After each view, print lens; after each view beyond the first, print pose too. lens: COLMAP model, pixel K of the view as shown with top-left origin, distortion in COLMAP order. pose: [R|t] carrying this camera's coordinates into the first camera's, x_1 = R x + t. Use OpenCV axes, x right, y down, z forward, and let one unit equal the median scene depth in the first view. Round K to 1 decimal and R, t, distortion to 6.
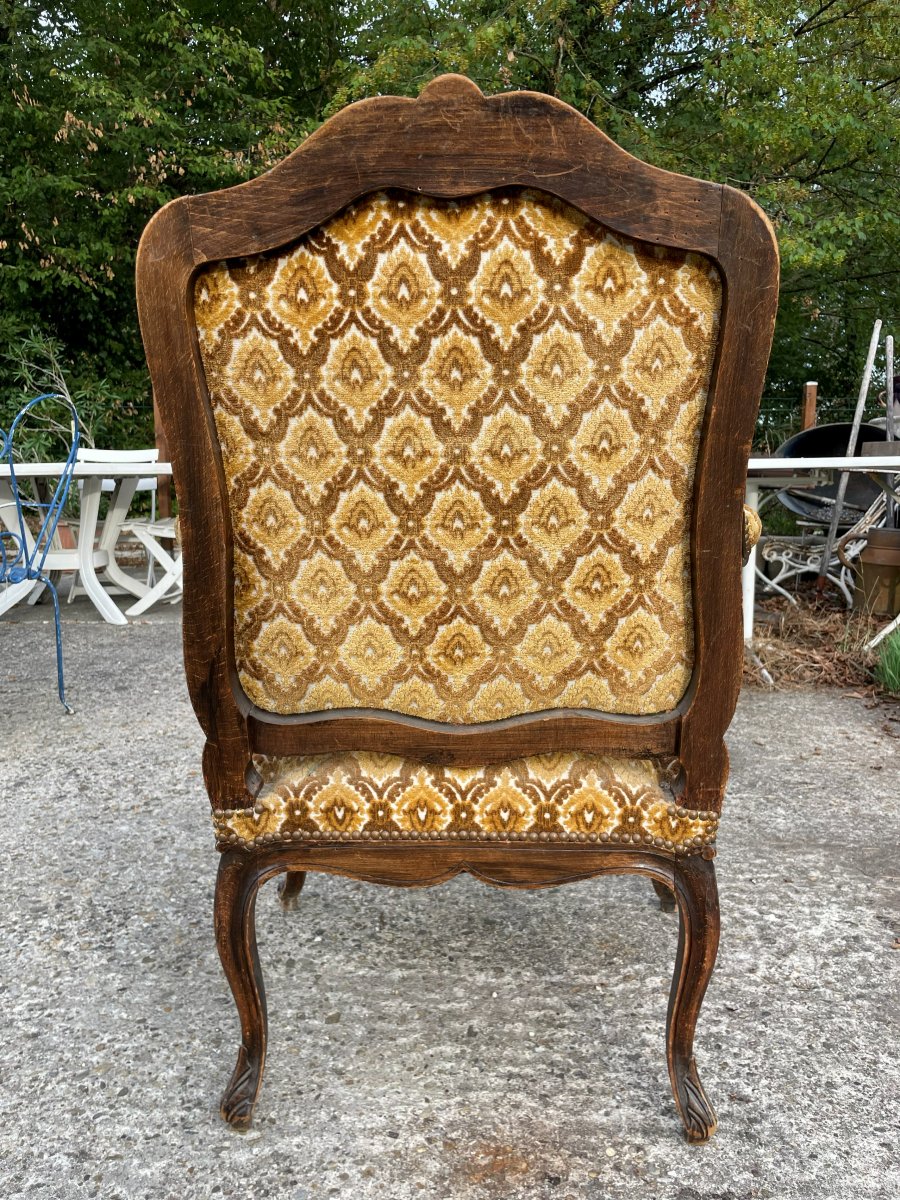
lens RADIAL K [[920.6, 0, 461.2], [0, 920.6, 592.8], [0, 0, 1]] dist [0.084532, -0.120134]
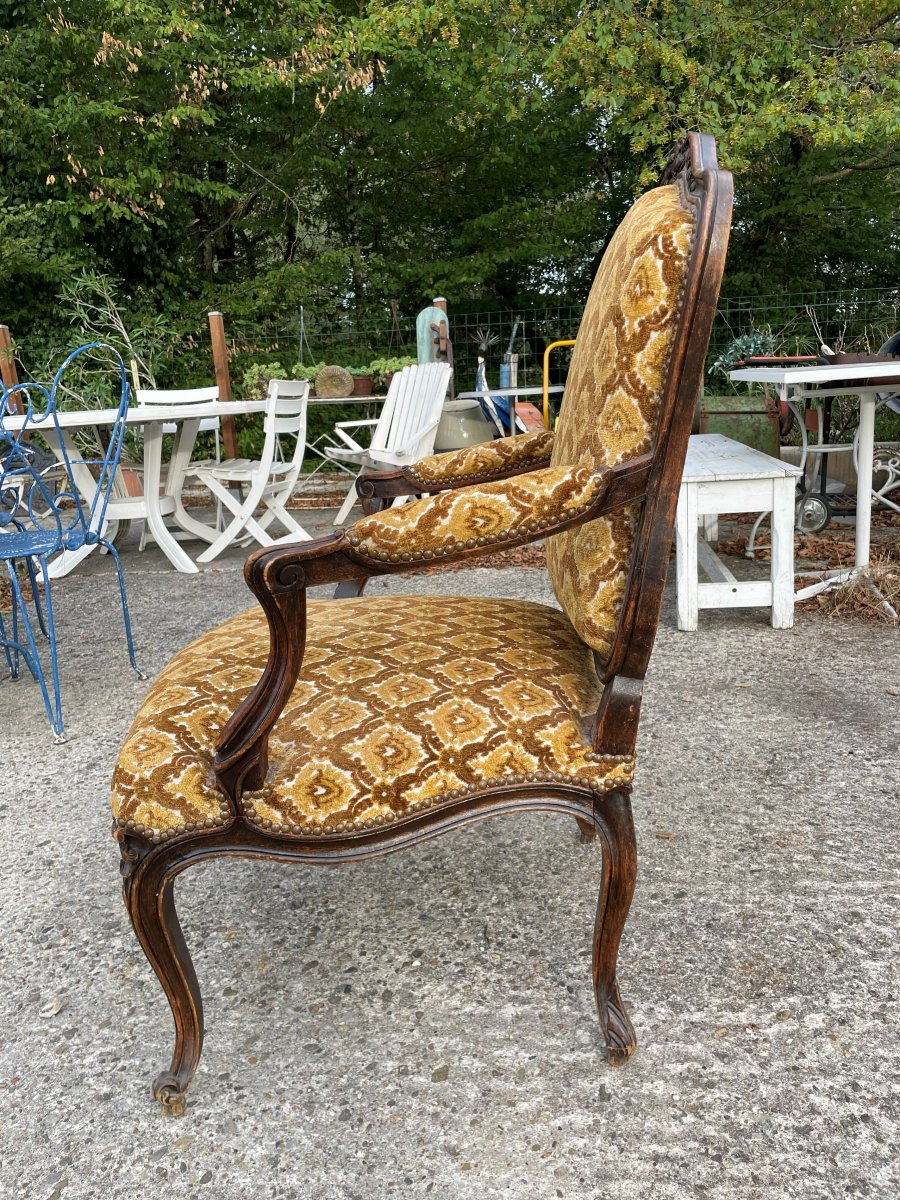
lens RADIAL K [[920.6, 0, 463.6], [0, 920.6, 580.9], [0, 0, 1]] dist [0.084532, -0.120134]
pose [[0.996278, -0.041728, -0.075419, -0.029174], [0.047552, 0.995884, 0.077157, -0.059490], [0.071889, -0.080457, 0.994162, 0.165161]]
